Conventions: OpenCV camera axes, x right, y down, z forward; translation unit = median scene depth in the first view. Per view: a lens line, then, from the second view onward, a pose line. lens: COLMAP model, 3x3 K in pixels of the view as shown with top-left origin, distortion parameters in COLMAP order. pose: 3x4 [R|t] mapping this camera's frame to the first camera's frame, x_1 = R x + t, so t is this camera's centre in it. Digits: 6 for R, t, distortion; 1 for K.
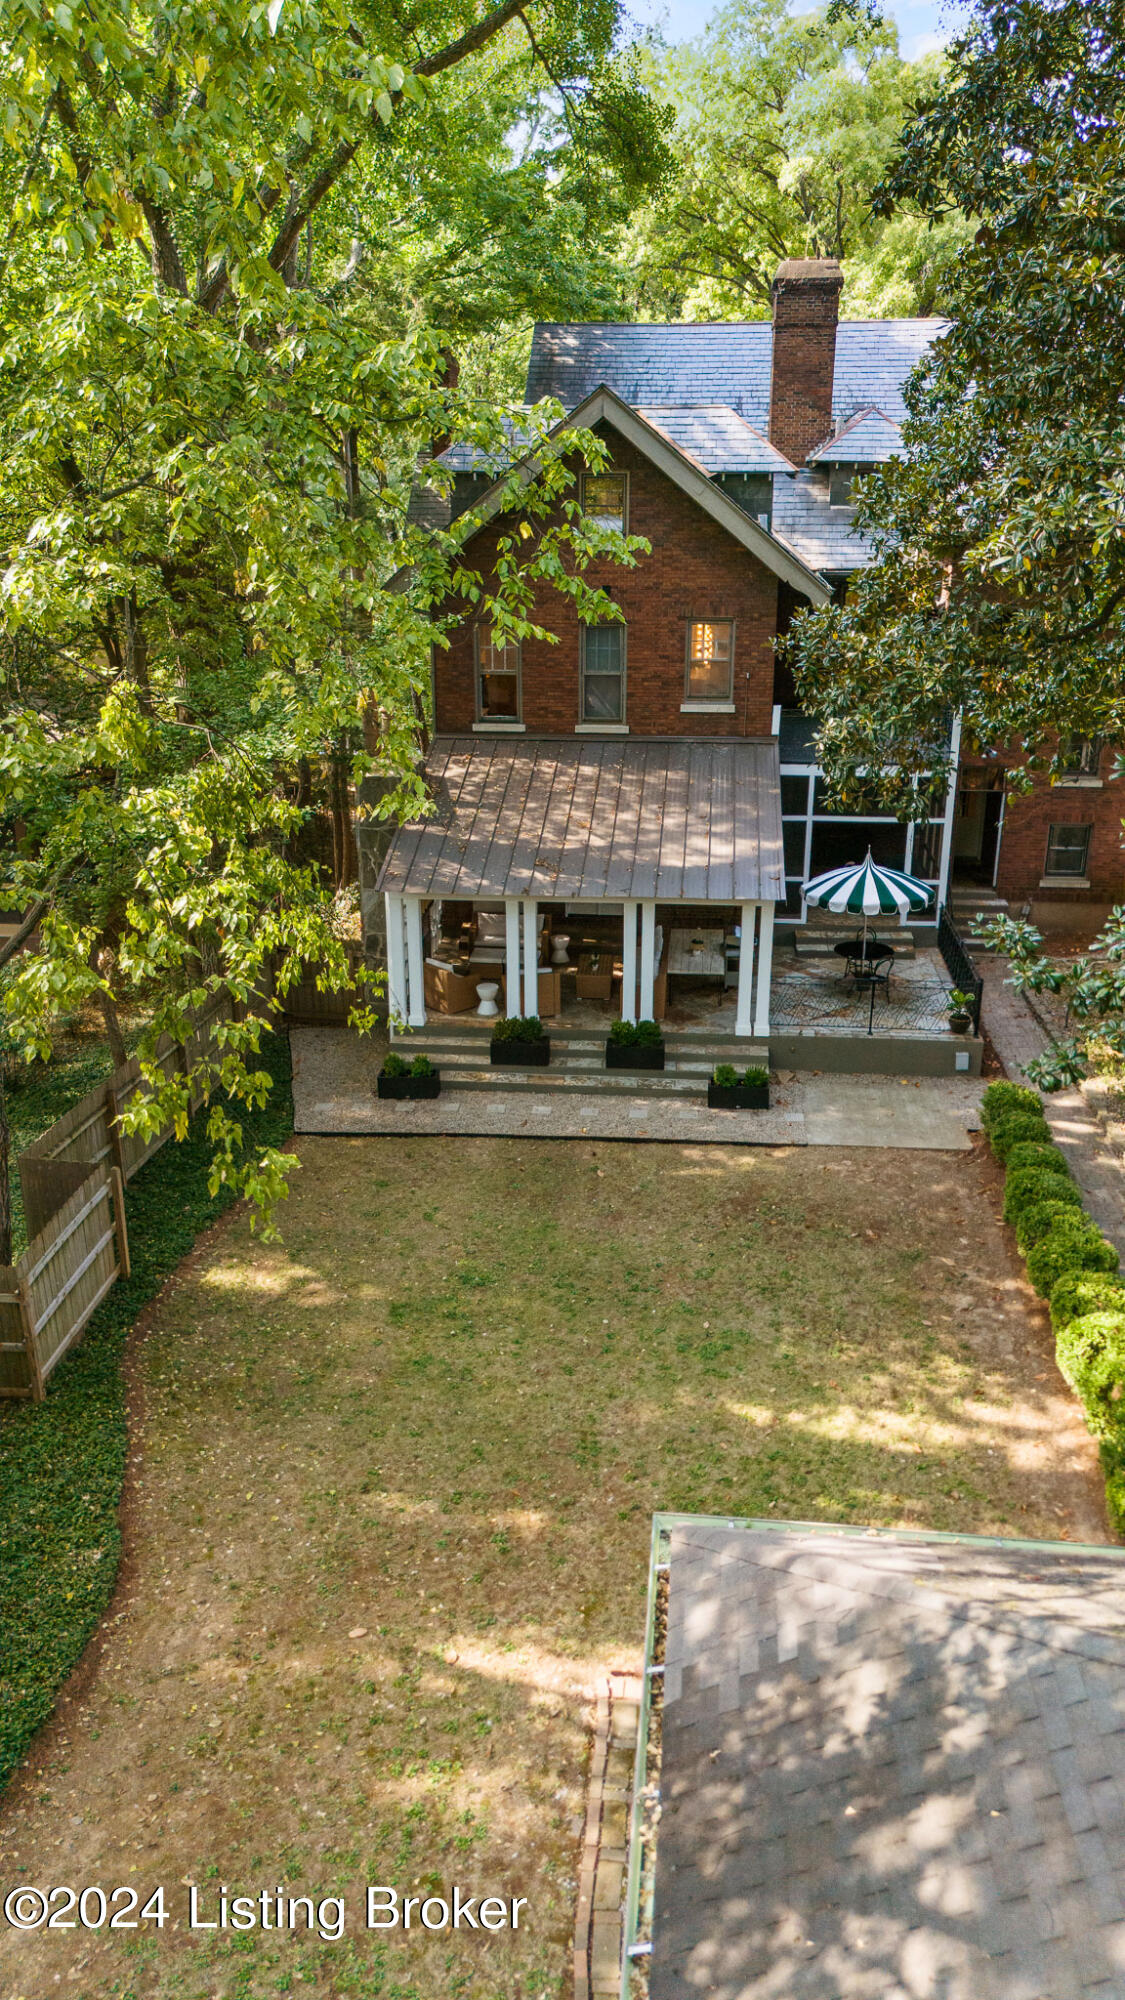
lens RADIAL K [[1480.5, 0, 563.3], [0, 1480.5, 999.9], [0, 0, 1]] dist [0.007945, -0.000312]
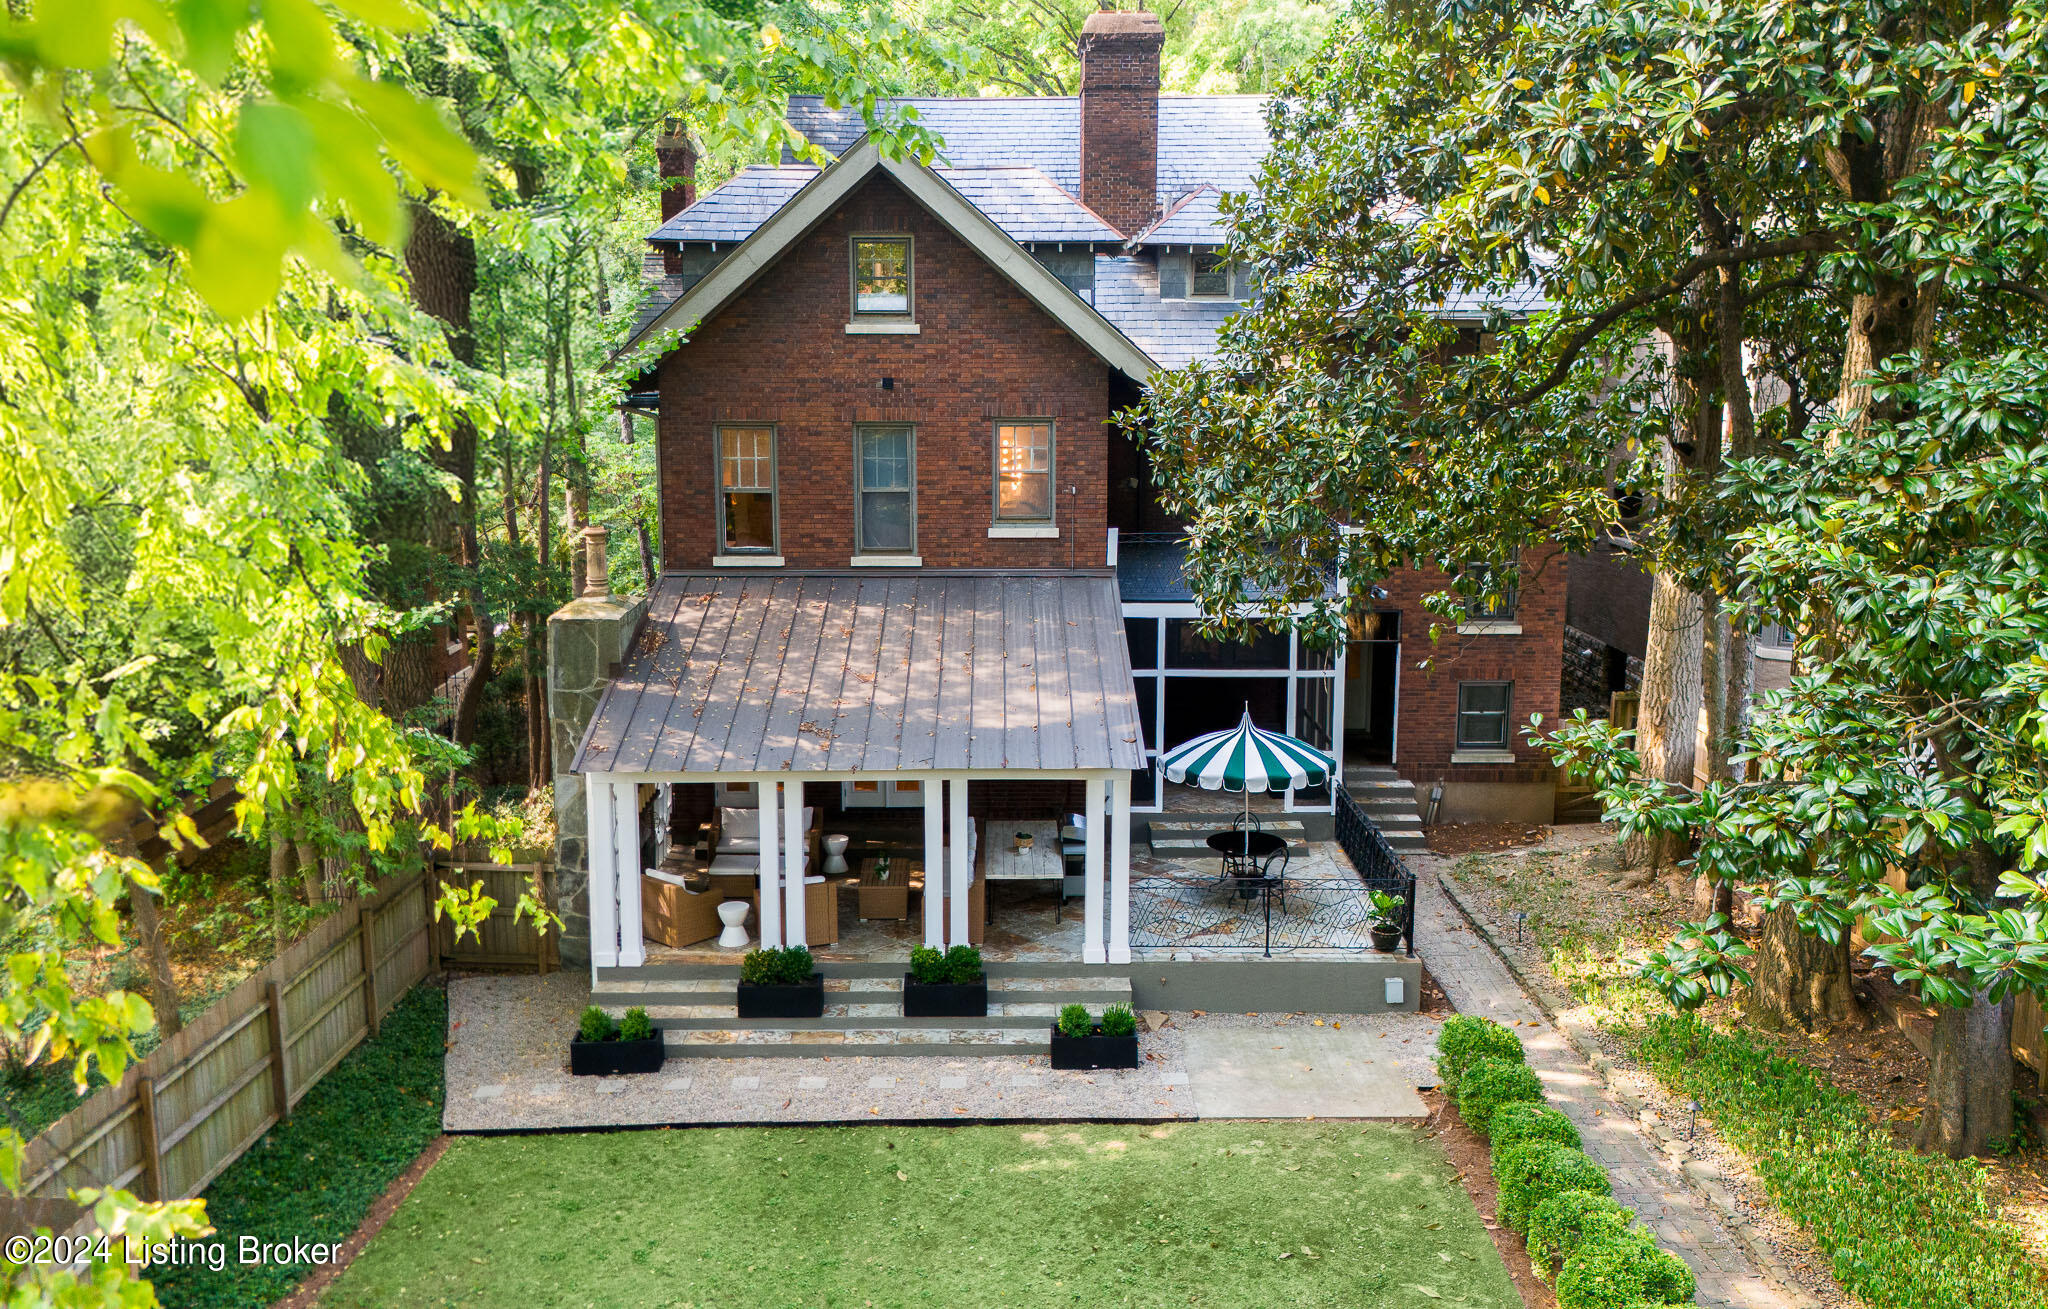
lens RADIAL K [[1684.3, 0, 985.4], [0, 1684.3, 648.5], [0, 0, 1]] dist [0.031690, -0.042564]
pose [[0.995626, -0.016331, 0.091987, -0.003514], [0.032394, 0.983866, -0.175949, 0.015719], [-0.087630, 0.178159, 0.980092, 0.177789]]
